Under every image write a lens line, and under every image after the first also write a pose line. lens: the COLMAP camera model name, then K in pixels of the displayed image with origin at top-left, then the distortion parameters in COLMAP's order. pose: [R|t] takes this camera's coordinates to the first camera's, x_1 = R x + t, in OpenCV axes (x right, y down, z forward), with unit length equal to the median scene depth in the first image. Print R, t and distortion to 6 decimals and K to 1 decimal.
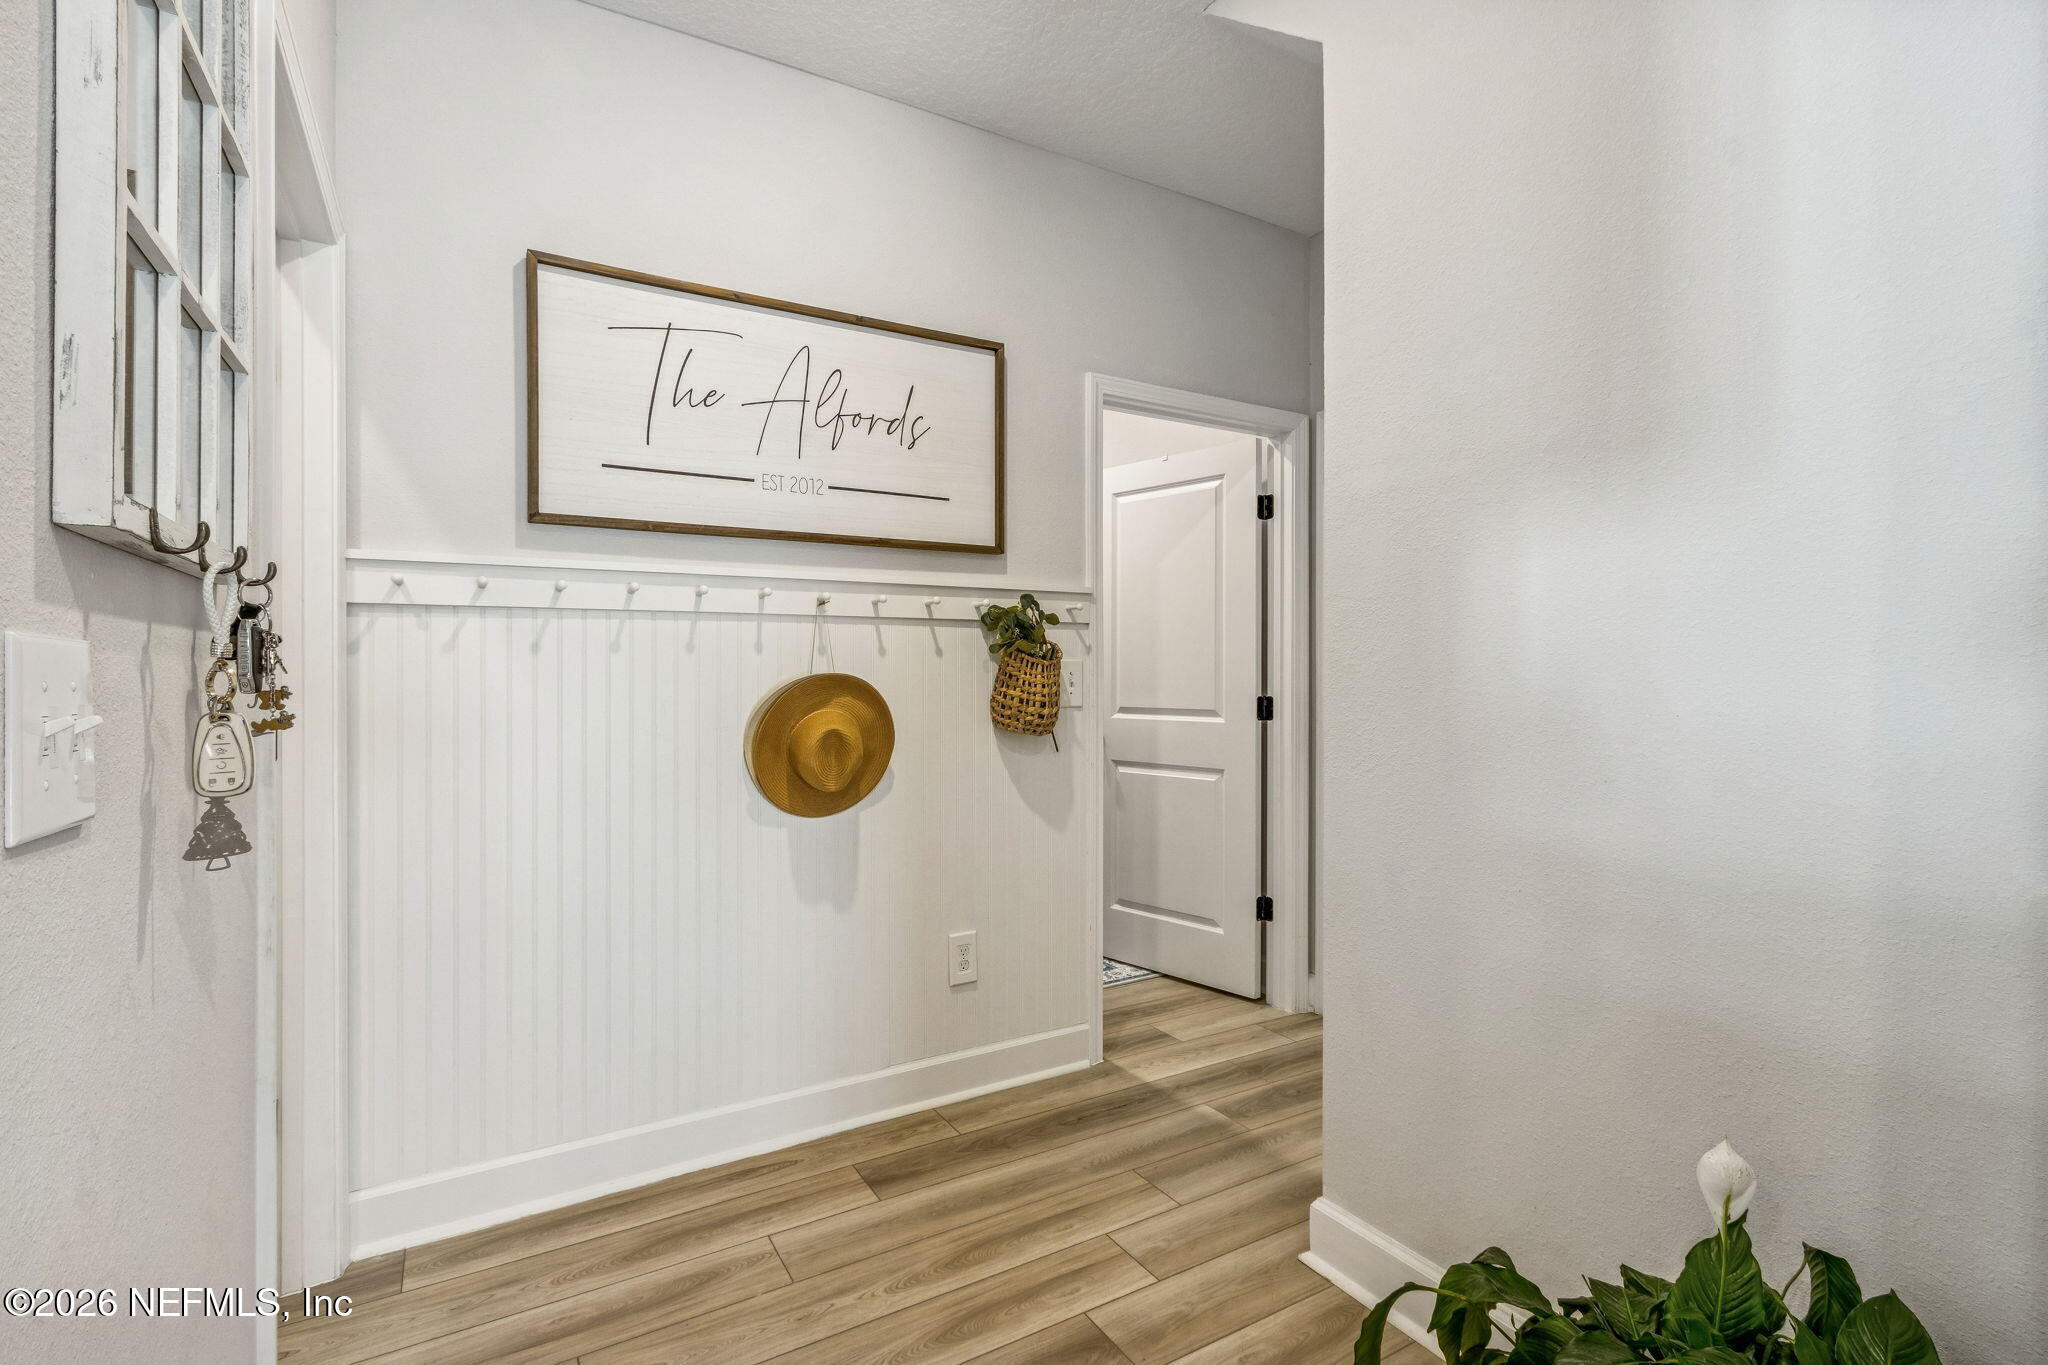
lens RADIAL K [[959.6, 0, 1023.6], [0, 959.6, 677.8], [0, 0, 1]] dist [0.000746, 0.001132]
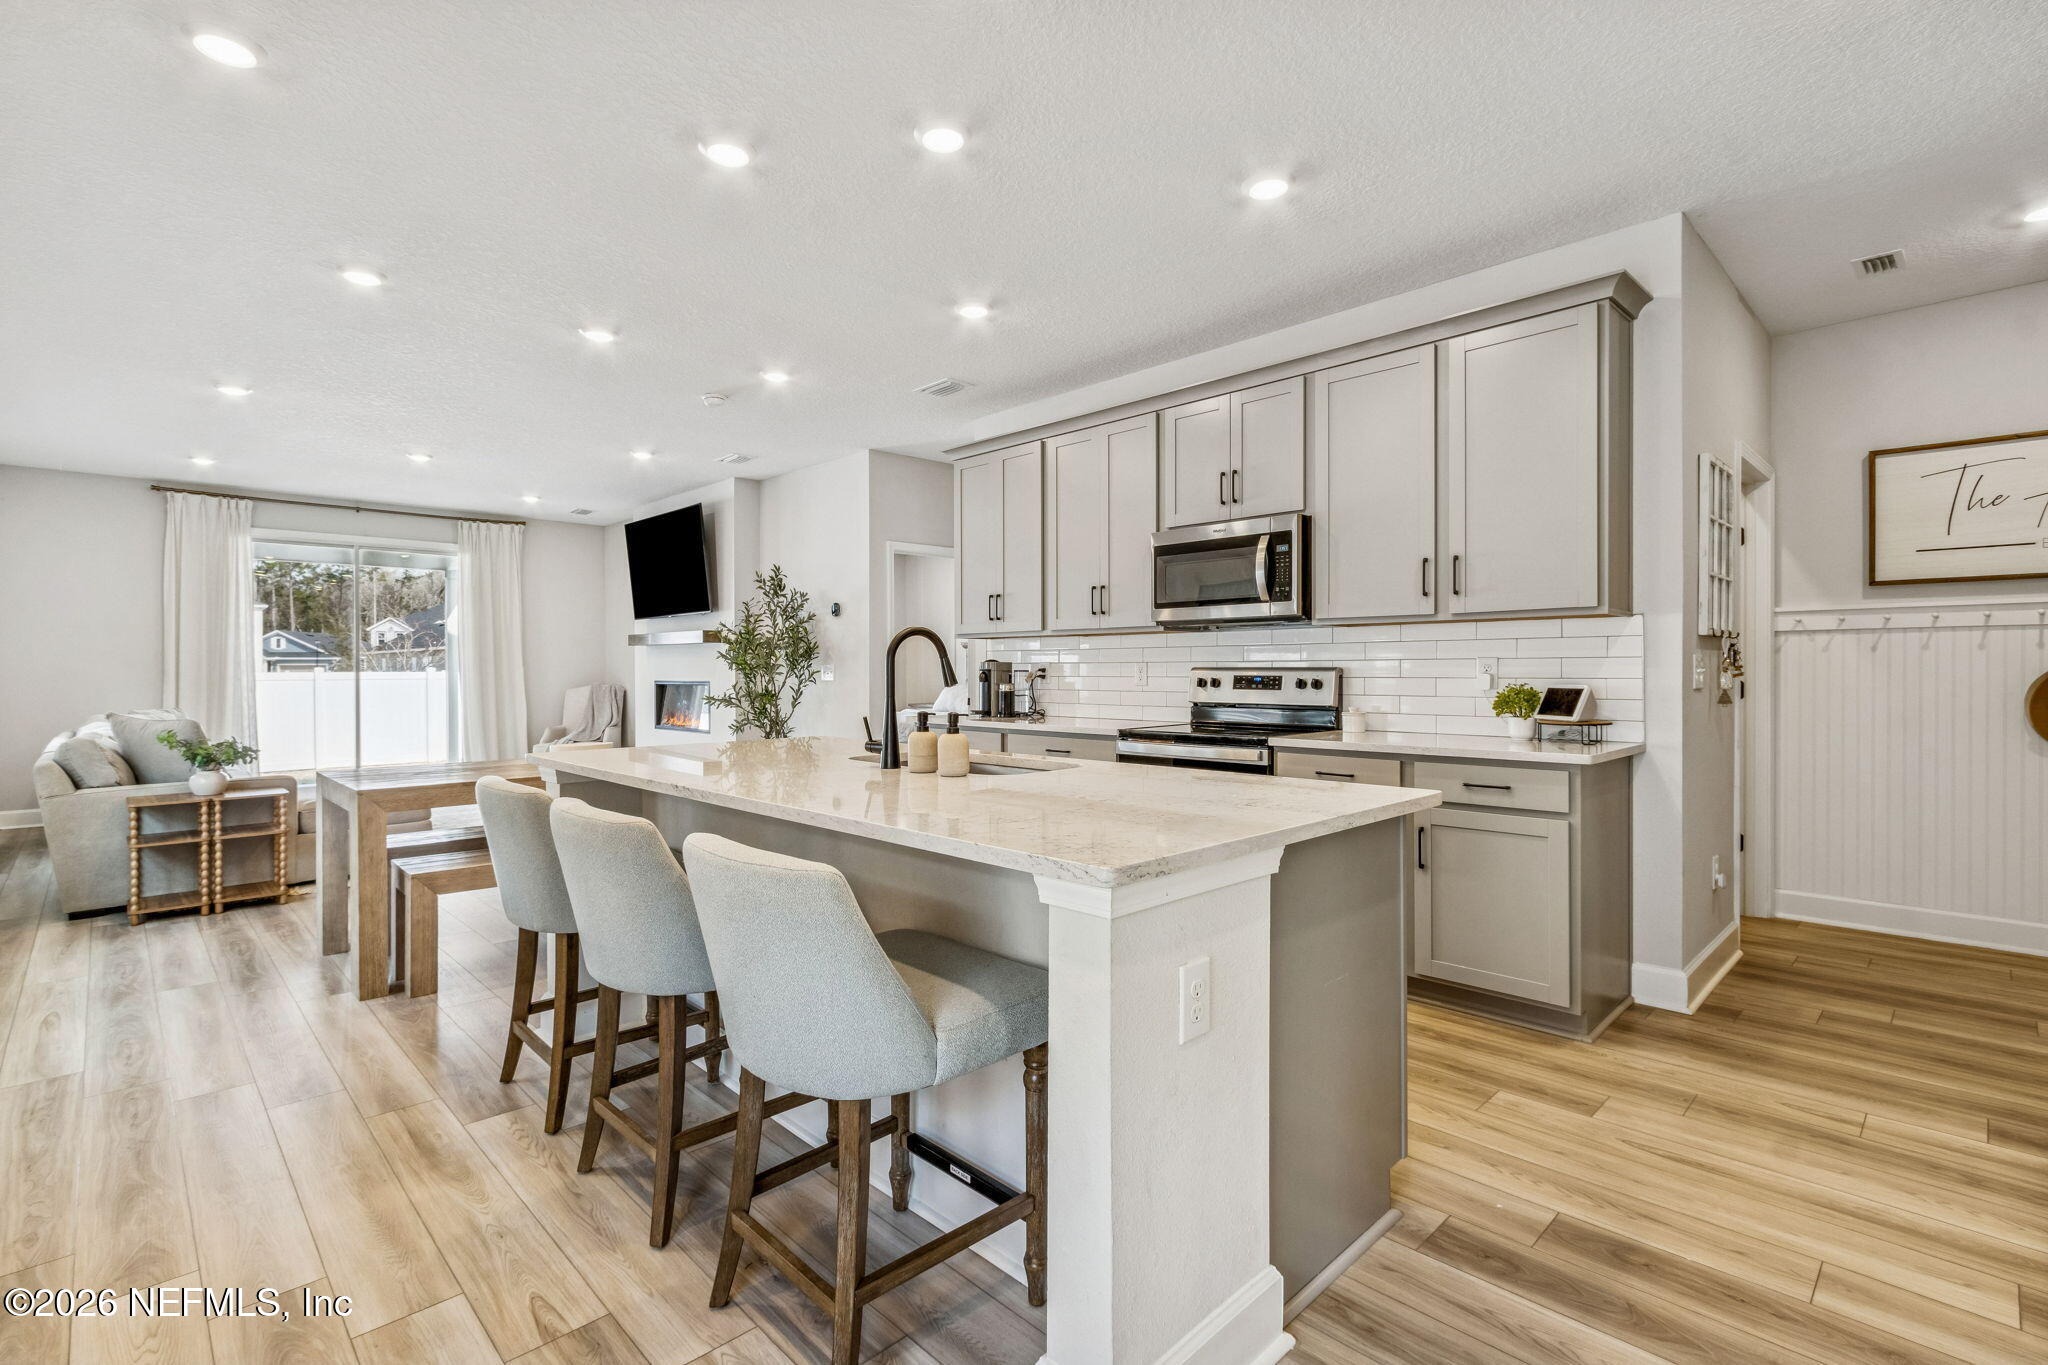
lens RADIAL K [[959.6, 0, 1009.1], [0, 959.6, 666.2], [0, 0, 1]] dist [0.000746, 0.001132]
pose [[0.241122, 0.000226, -0.970495, 1.009028], [-0.003120, 0.999995, -0.000543, 0.011567], [0.970490, 0.003159, 0.241121, -1.239713]]
